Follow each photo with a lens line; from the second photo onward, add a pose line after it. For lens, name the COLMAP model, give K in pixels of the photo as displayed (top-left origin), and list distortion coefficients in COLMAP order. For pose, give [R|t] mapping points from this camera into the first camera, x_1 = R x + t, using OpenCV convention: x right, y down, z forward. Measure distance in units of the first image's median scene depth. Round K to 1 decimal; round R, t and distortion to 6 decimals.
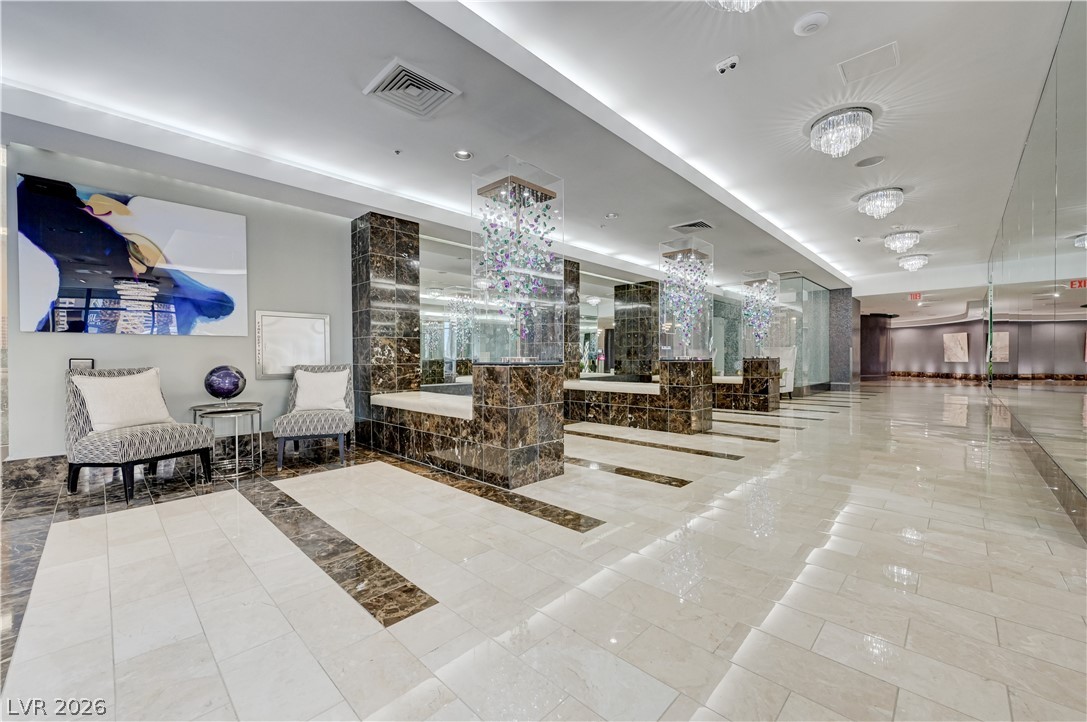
lens RADIAL K [[431.9, 0, 547.8], [0, 431.9, 362.9], [0, 0, 1]] dist [-0.000790, -0.000161]
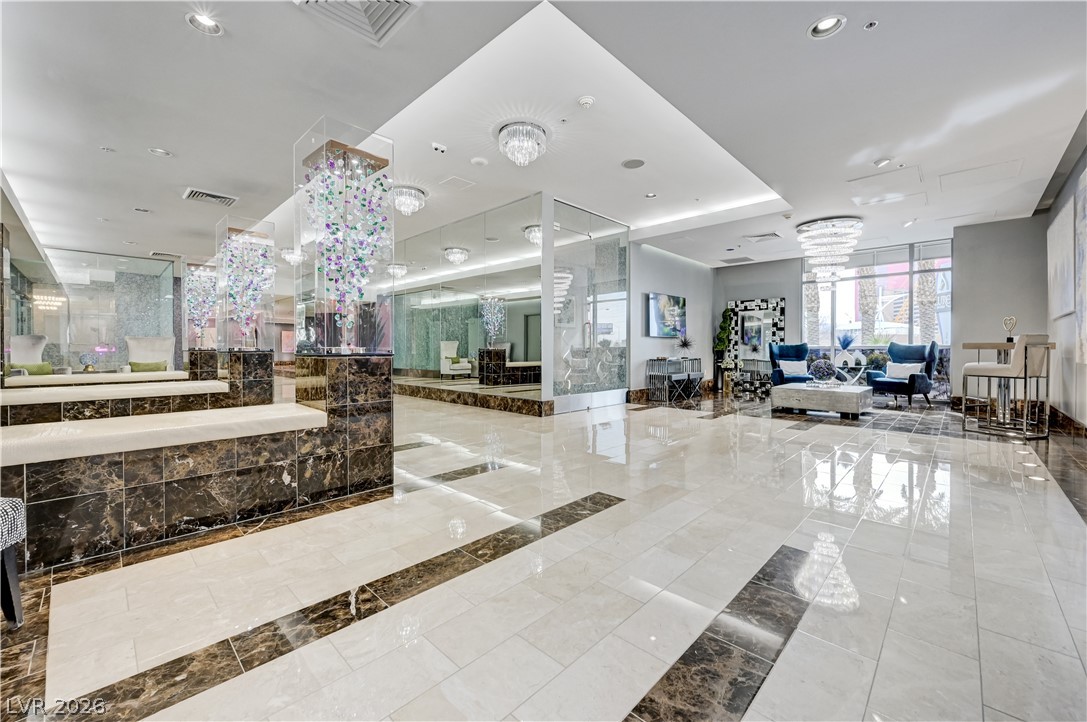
lens RADIAL K [[431.9, 0, 550.1], [0, 431.9, 353.4], [0, 0, 1]] dist [-0.000790, -0.000161]
pose [[-0.006670, -0.006221, 0.999958, -0.982502], [0.010912, 0.999921, 0.006294, -0.001917], [-0.999918, 0.010953, -0.006602, 0.602729]]
